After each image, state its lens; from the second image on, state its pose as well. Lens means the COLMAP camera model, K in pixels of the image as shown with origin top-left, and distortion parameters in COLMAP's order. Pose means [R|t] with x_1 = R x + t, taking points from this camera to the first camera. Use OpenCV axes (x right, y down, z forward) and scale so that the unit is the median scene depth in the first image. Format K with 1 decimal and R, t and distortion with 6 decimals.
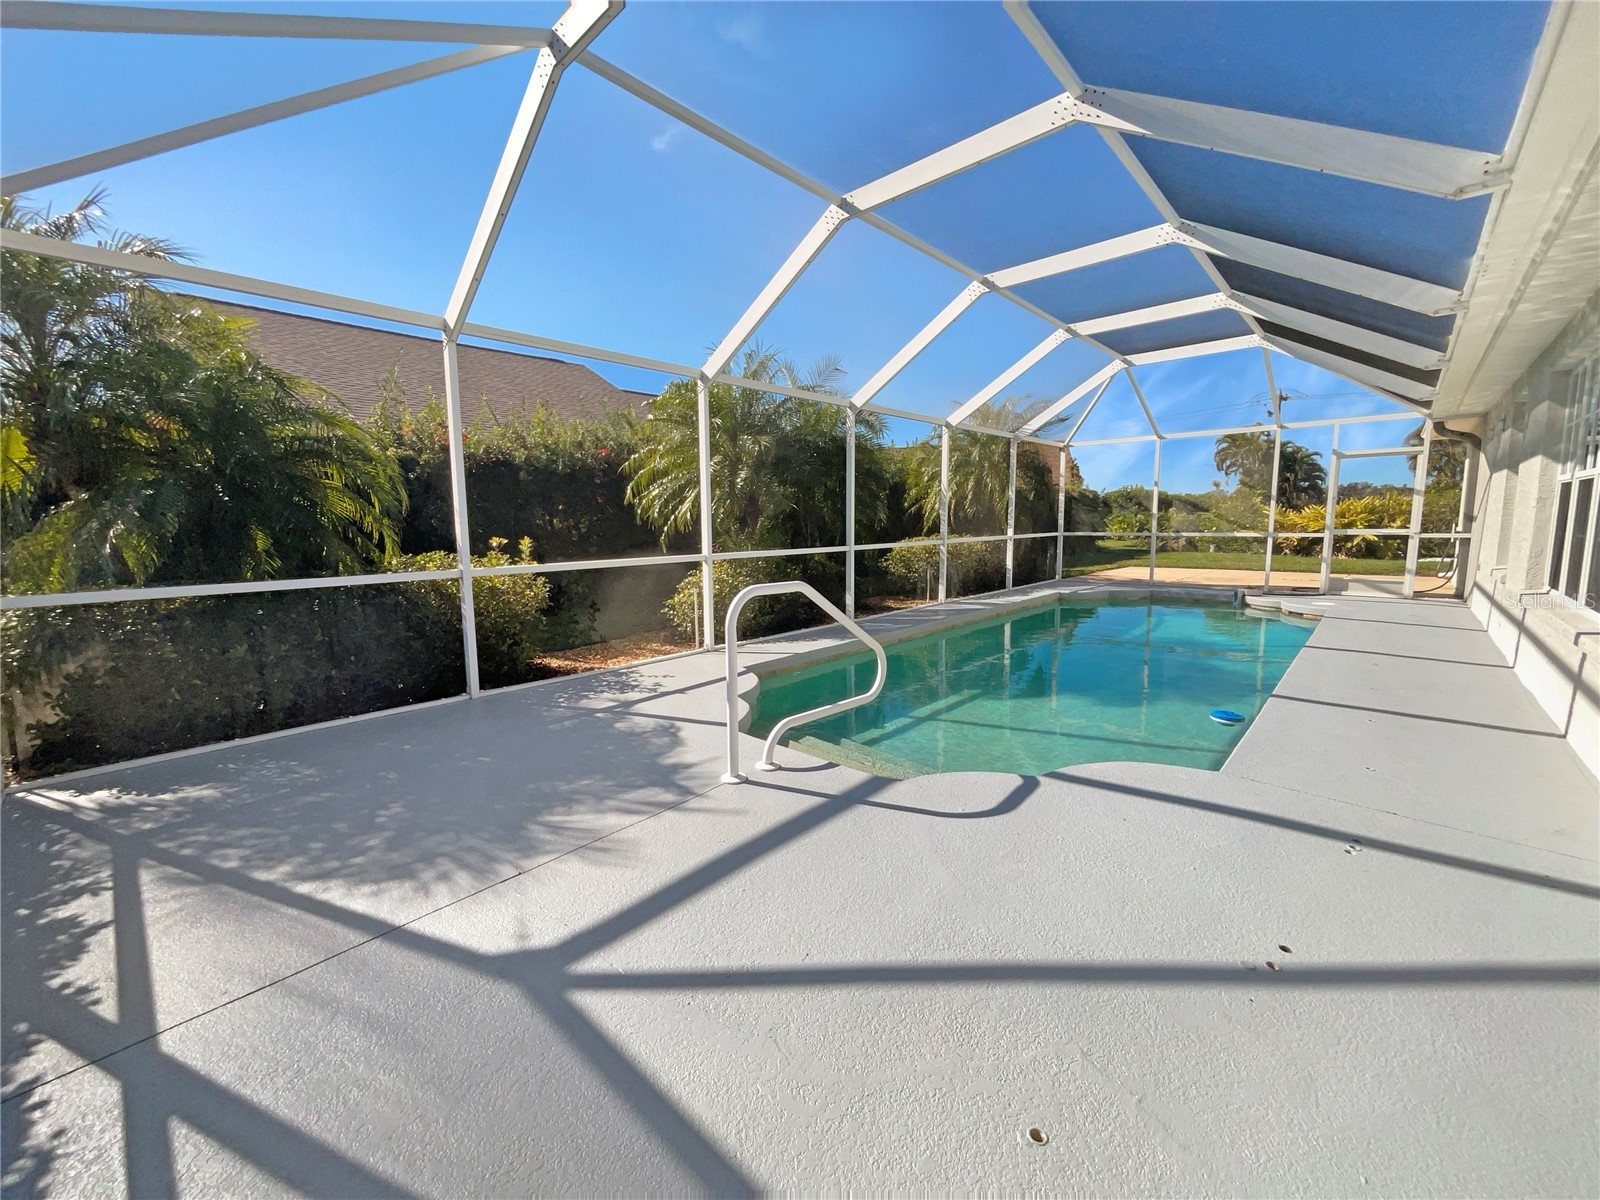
lens RADIAL K [[658.3, 0, 800.0], [0, 658.3, 600.0], [0, 0, 1]] dist [-0.000894, -0.000830]
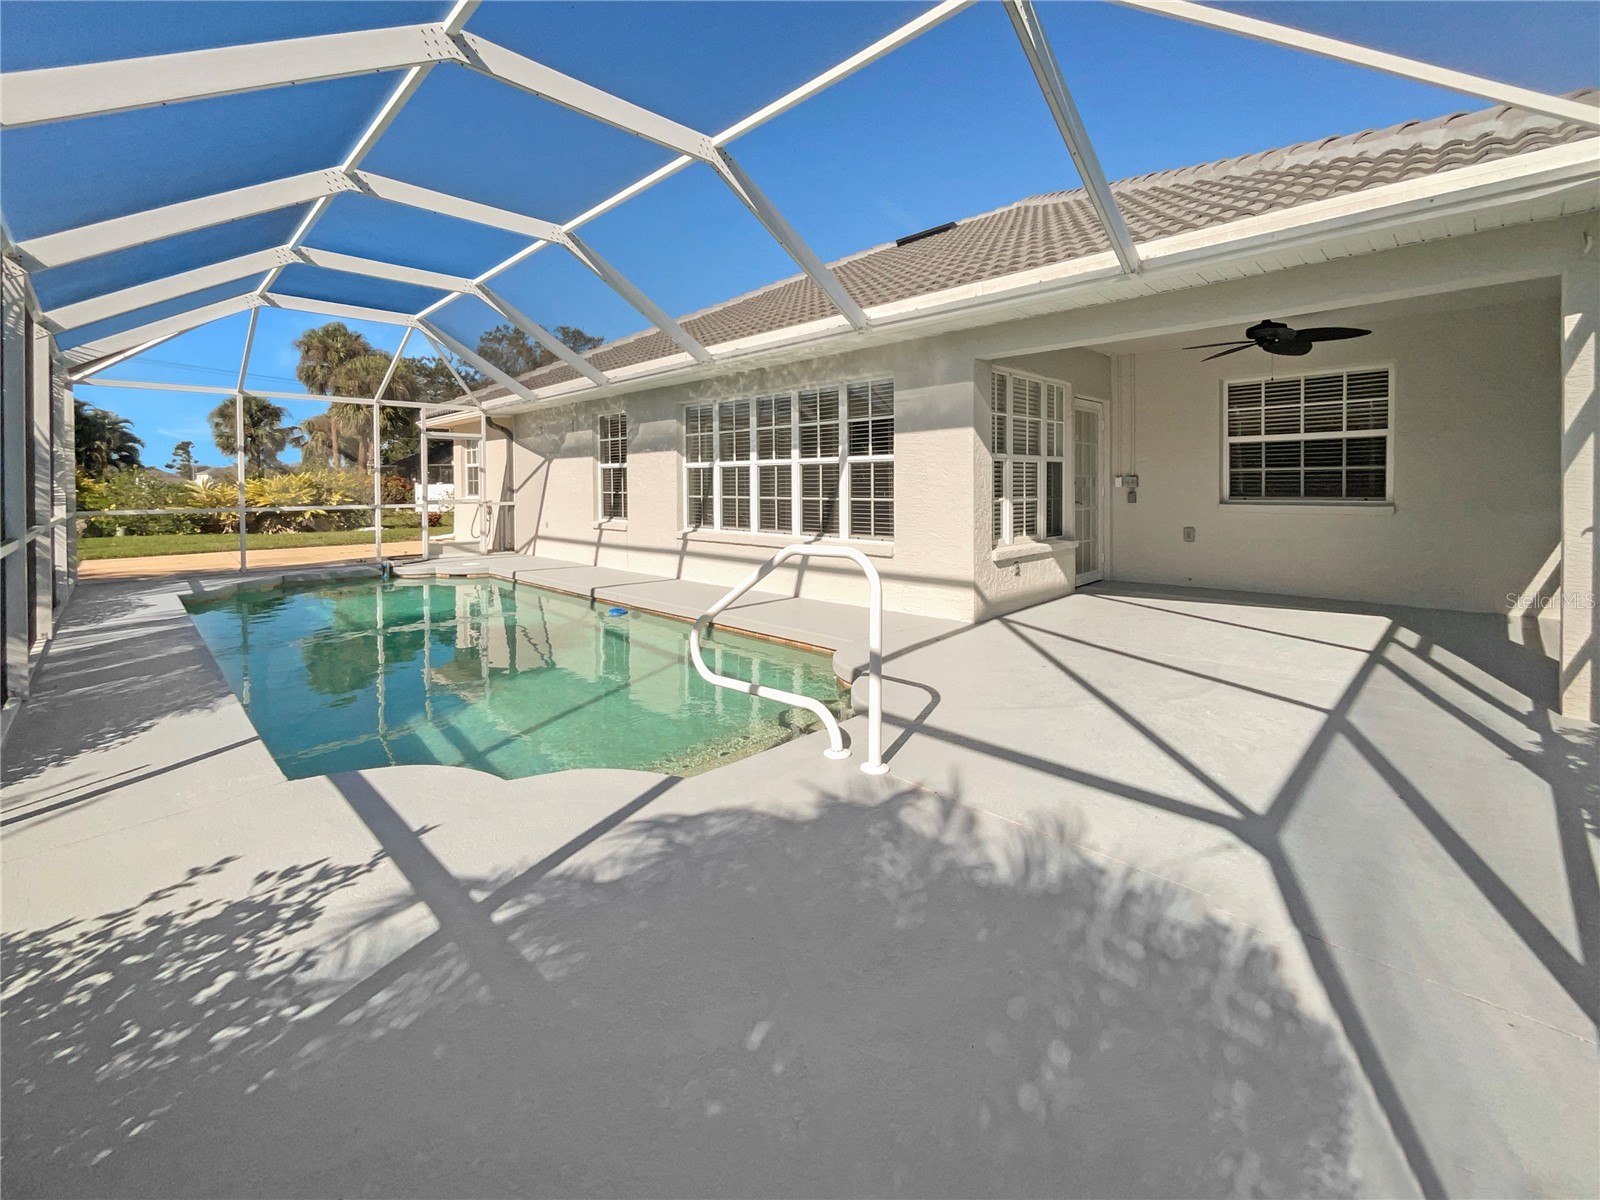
lens RADIAL K [[658.3, 0, 800.0], [0, 658.3, 600.0], [0, 0, 1]] dist [-0.000894, -0.000830]
pose [[0.041902, -0.160328, 0.986174, -0.651759], [0.127785, 0.979795, 0.153862, -0.070971], [-0.990916, 0.119571, 0.061543, 0.699382]]
